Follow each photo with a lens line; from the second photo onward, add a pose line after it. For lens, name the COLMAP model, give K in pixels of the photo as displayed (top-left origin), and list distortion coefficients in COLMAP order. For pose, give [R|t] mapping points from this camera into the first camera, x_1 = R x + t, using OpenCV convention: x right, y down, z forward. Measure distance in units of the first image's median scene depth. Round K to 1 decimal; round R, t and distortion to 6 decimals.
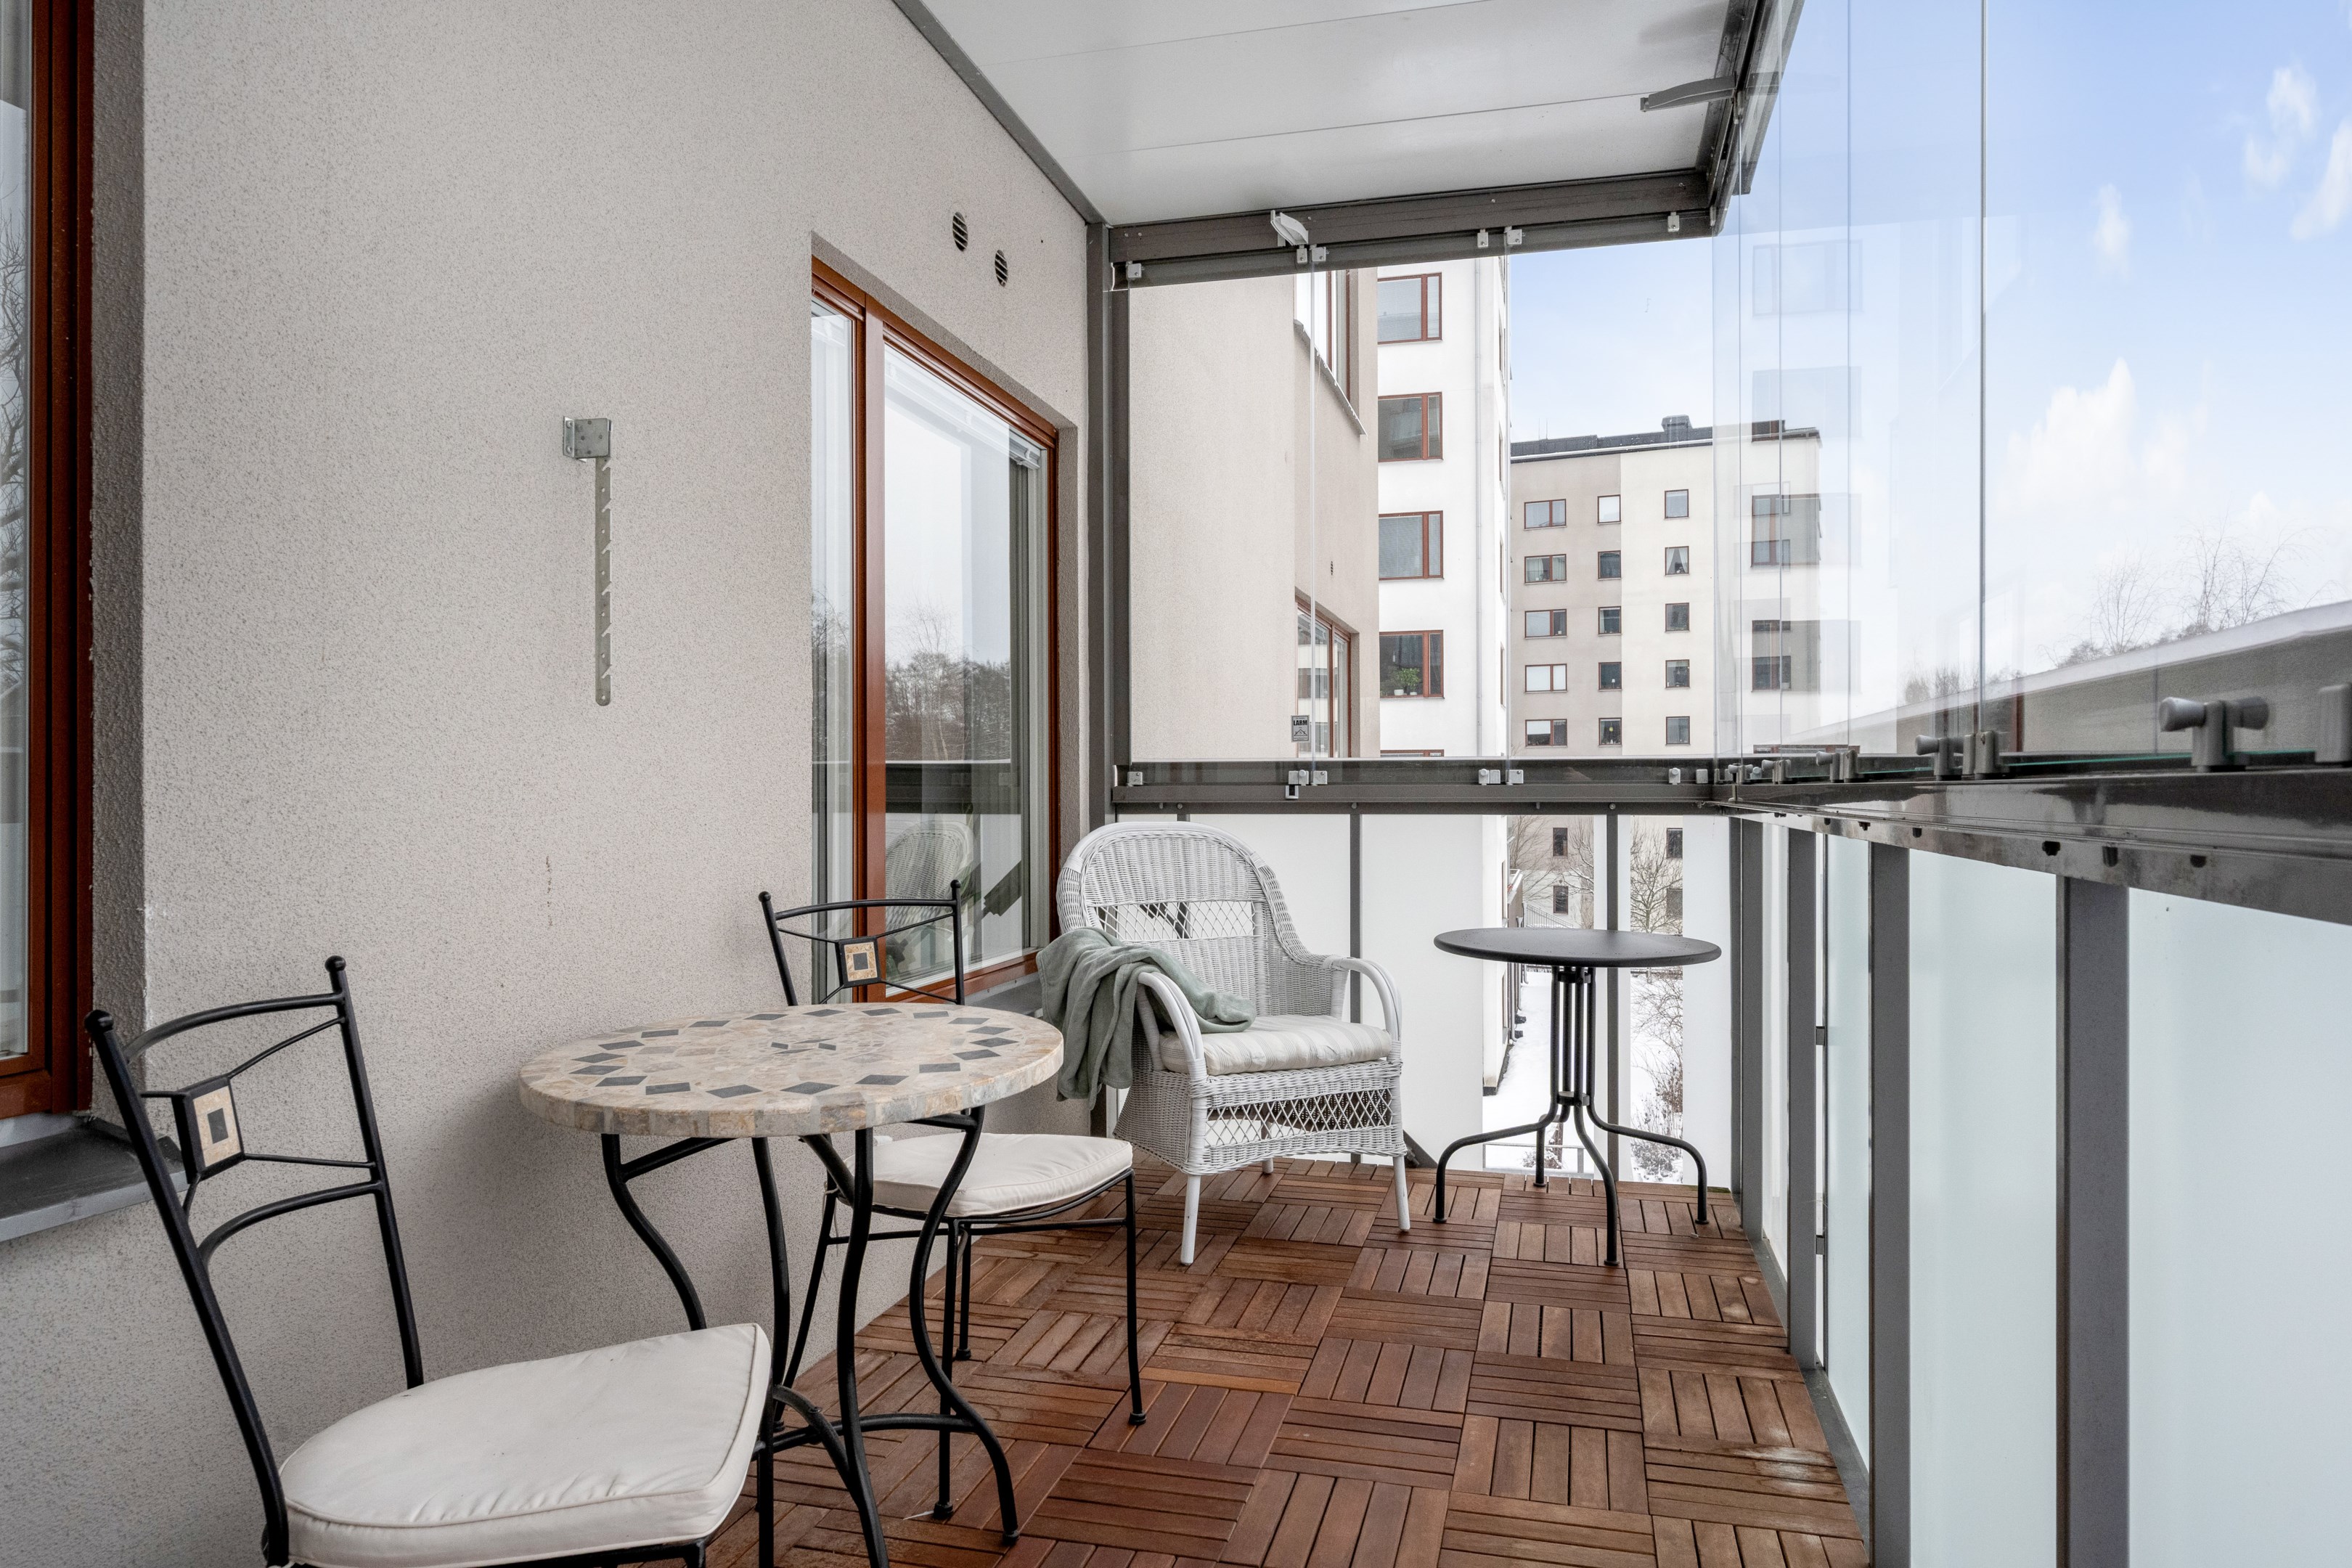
lens RADIAL K [[1510.0, 0, 1176.0], [0, 1510.0, 784.0], [0, 0, 1]] dist [-0.002654, 0.000202]
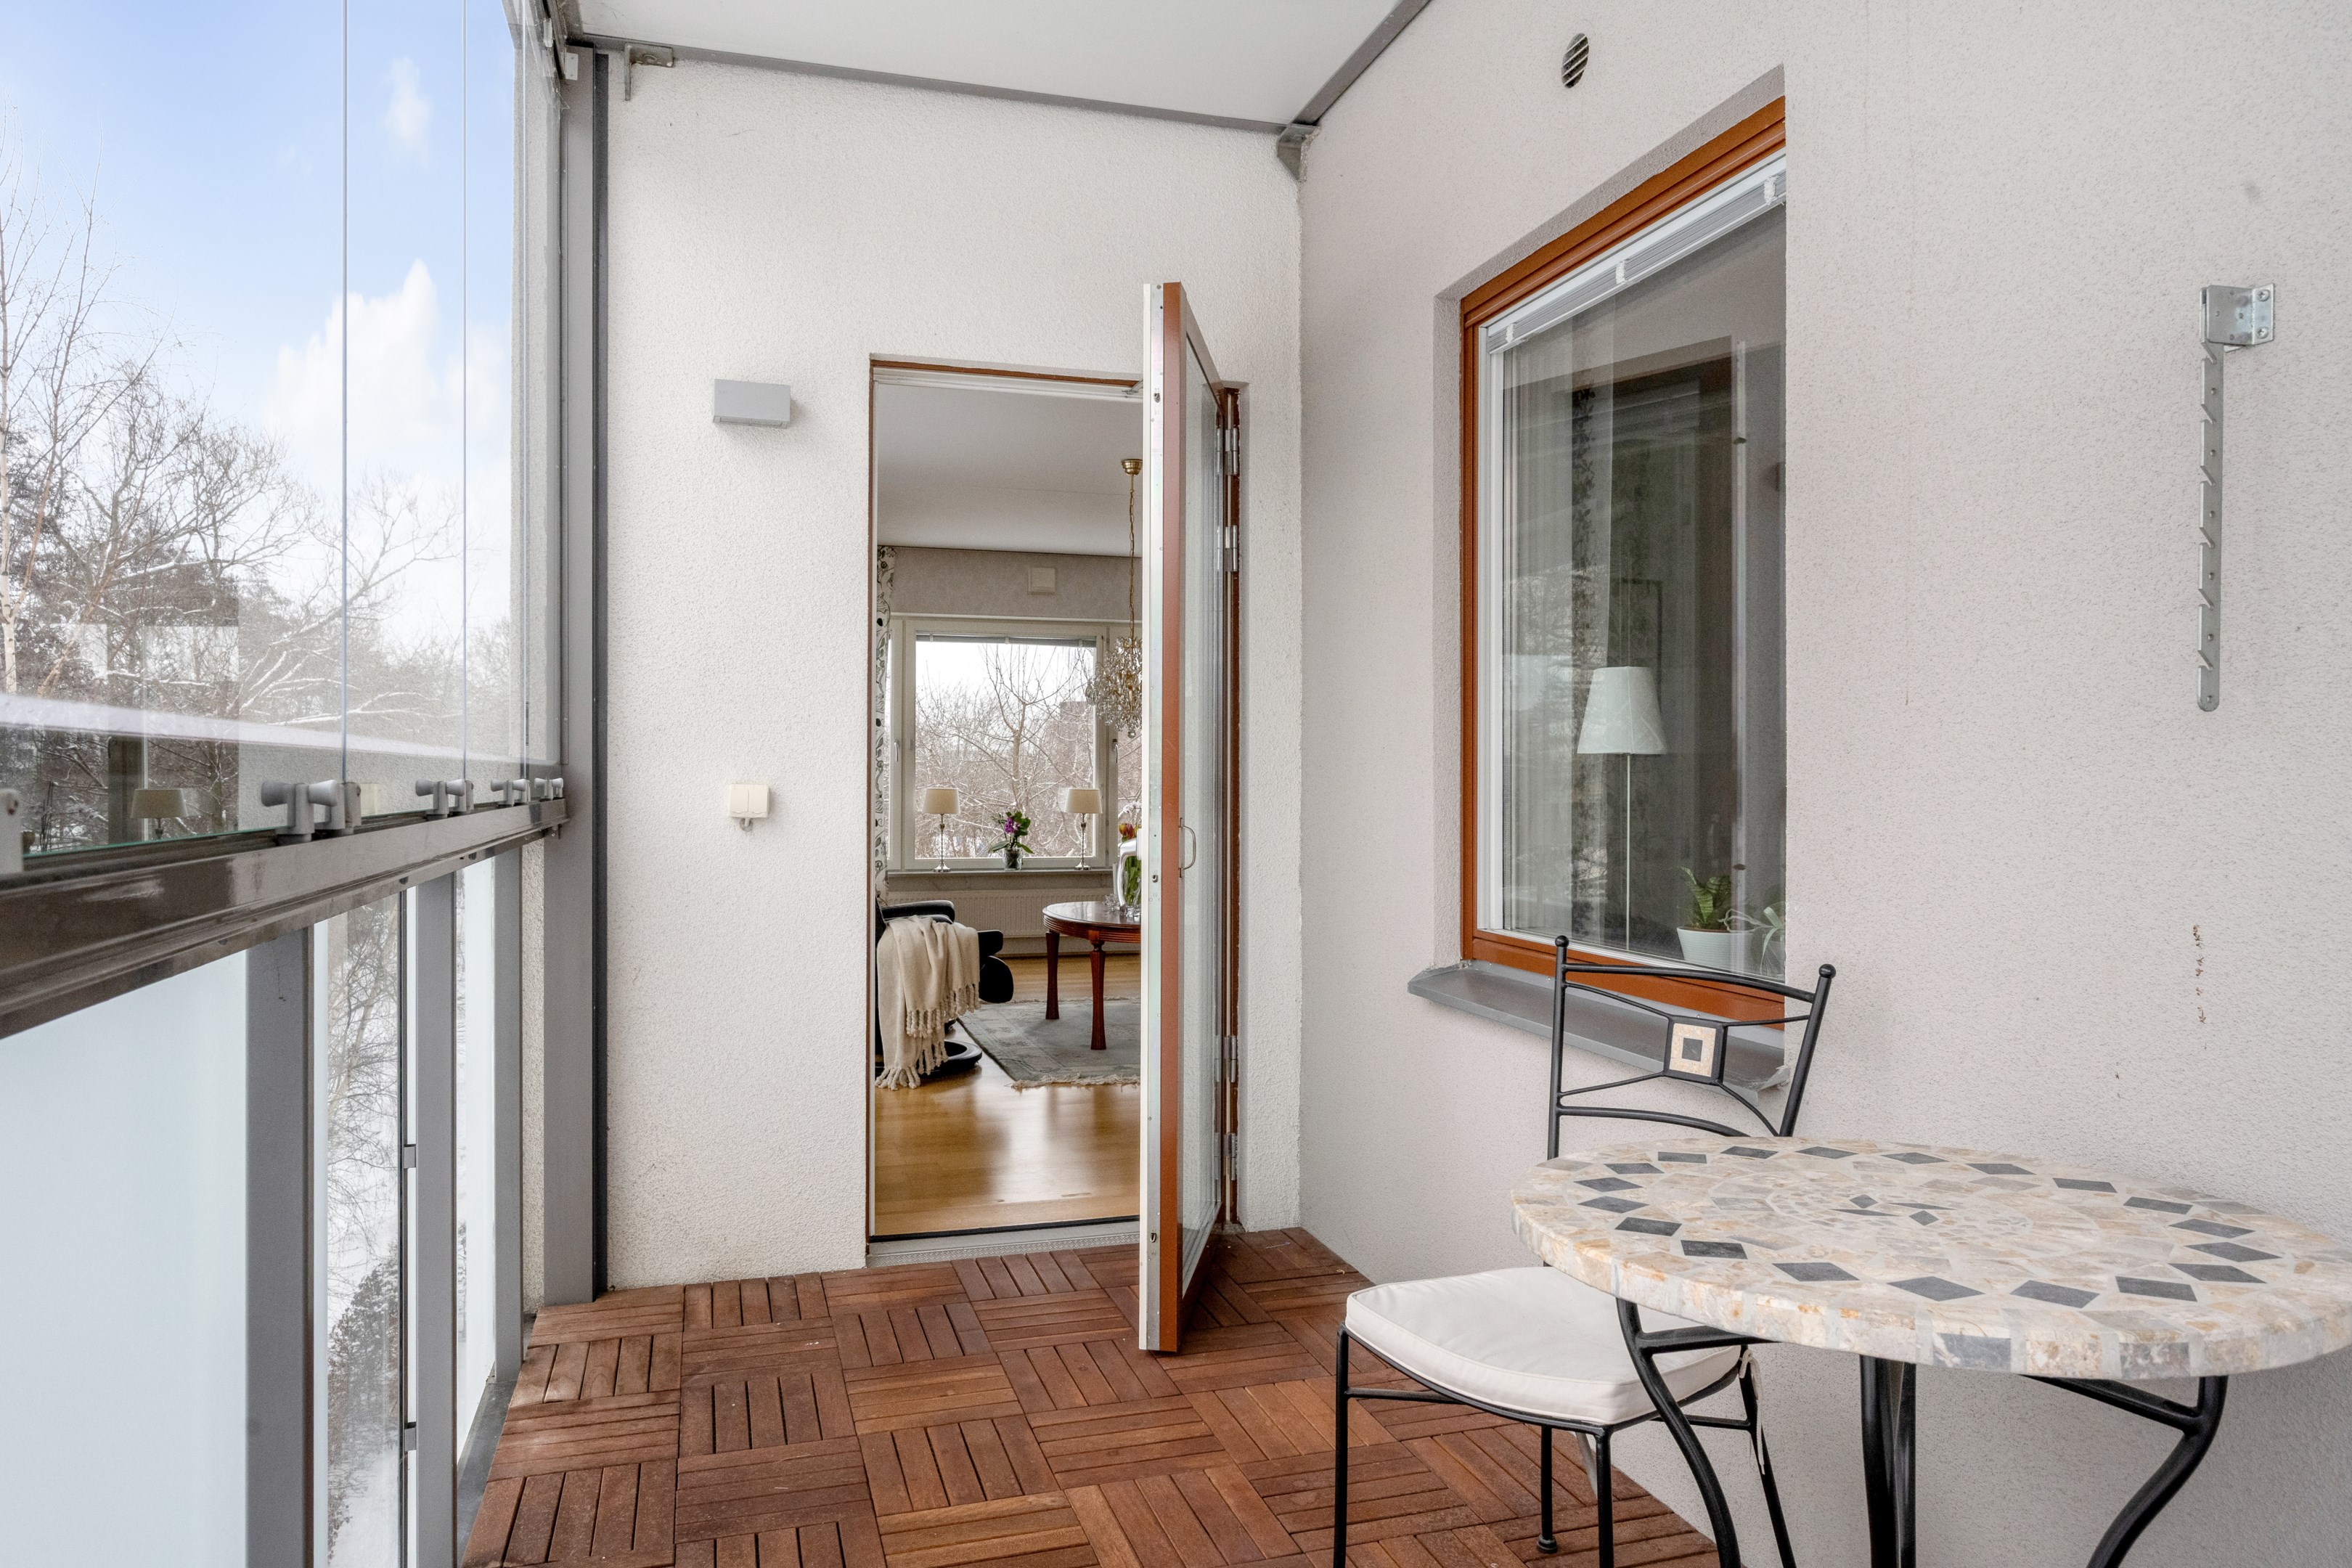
lens RADIAL K [[1510.0, 0, 1176.0], [0, 1510.0, 784.0], [0, 0, 1]] dist [-0.002654, 0.000202]
pose [[-0.847915, -0.000931, -0.530131, 0.436422], [-0.001305, 0.999999, 0.000332, -0.021934], [0.530131, 0.000973, -0.847915, 1.554082]]
